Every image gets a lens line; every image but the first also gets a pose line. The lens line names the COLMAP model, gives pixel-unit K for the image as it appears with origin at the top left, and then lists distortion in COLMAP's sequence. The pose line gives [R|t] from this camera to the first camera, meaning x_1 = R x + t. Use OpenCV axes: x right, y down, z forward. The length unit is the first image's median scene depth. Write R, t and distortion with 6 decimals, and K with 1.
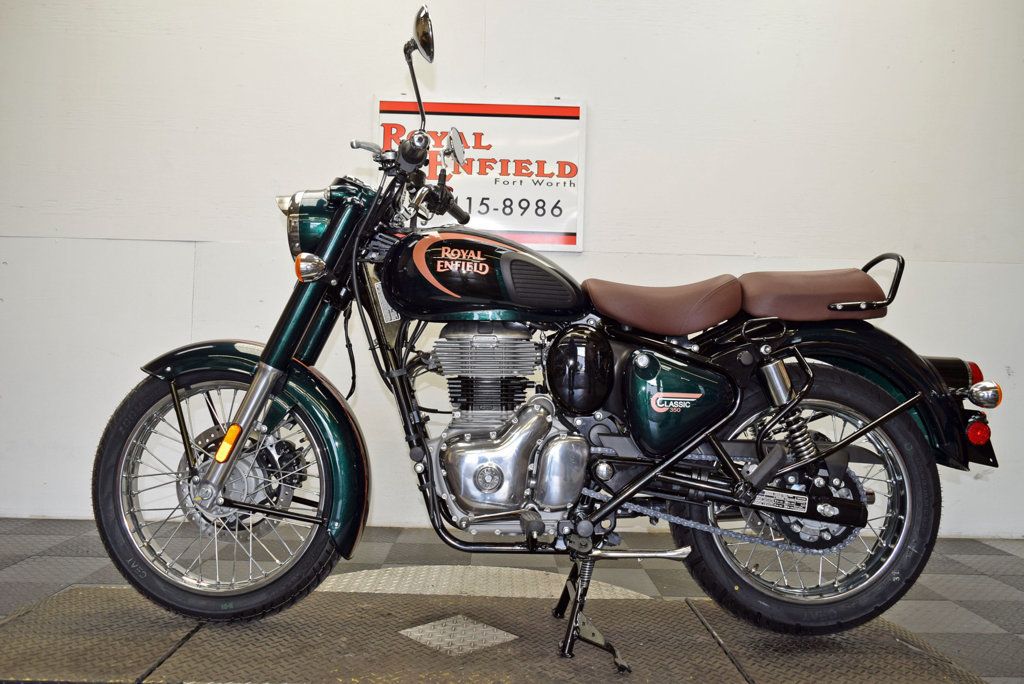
lens RADIAL K [[800.0, 0, 512.0], [0, 800.0, 342.0], [0, 0, 1]] dist [-0.017834, 0.010912]
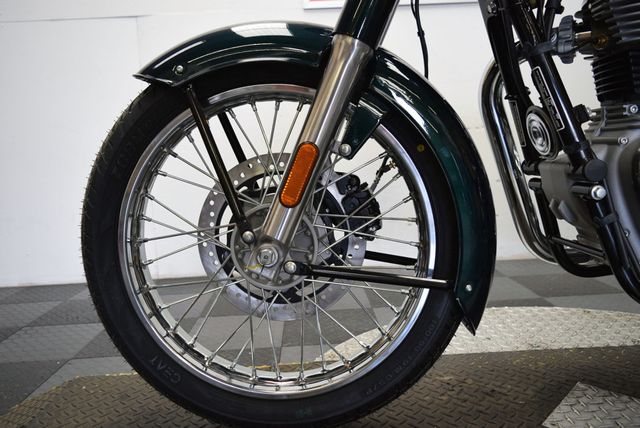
lens RADIAL K [[500.0, 0, 320.0], [0, 500.0, 214.0], [0, 0, 1]] dist [-0.017834, 0.010912]
pose [[0.997220, -0.074516, -0.000169, -0.318272], [0.073778, 0.987020, 0.142650, 0.095988], [-0.010462, -0.142266, 0.989773, 0.573820]]
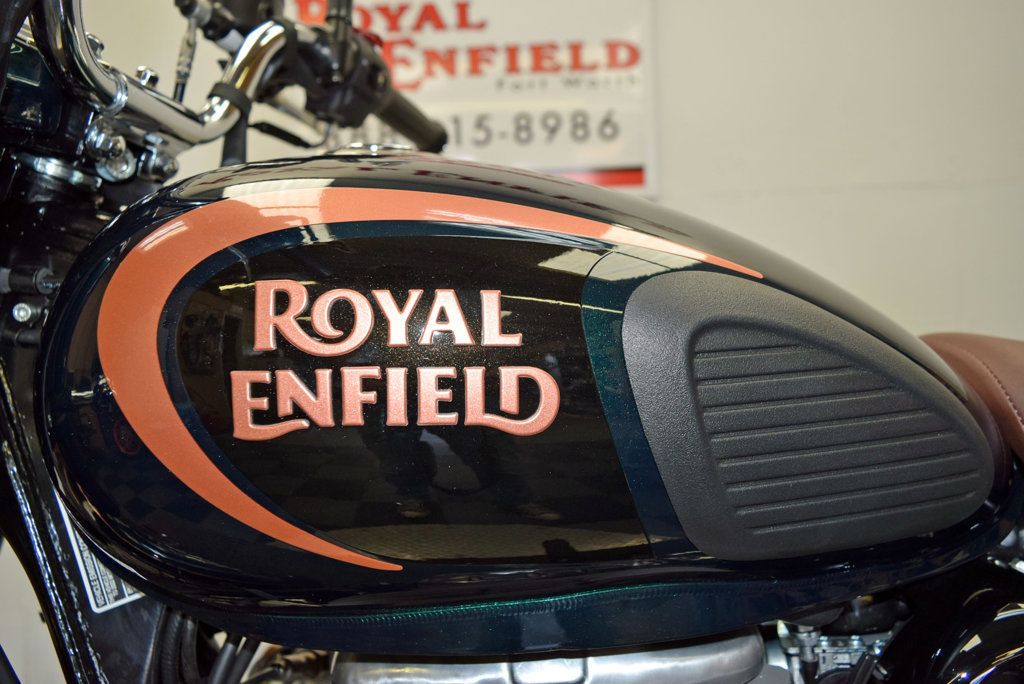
lens RADIAL K [[800.0, 0, 512.0], [0, 800.0, 342.0], [0, 0, 1]] dist [-0.017834, 0.010912]
pose [[0.997429, -0.070798, -0.011093, -0.032089], [0.071394, 0.995093, 0.068500, -0.101621], [0.006189, -0.069116, 0.997589, 0.750992]]
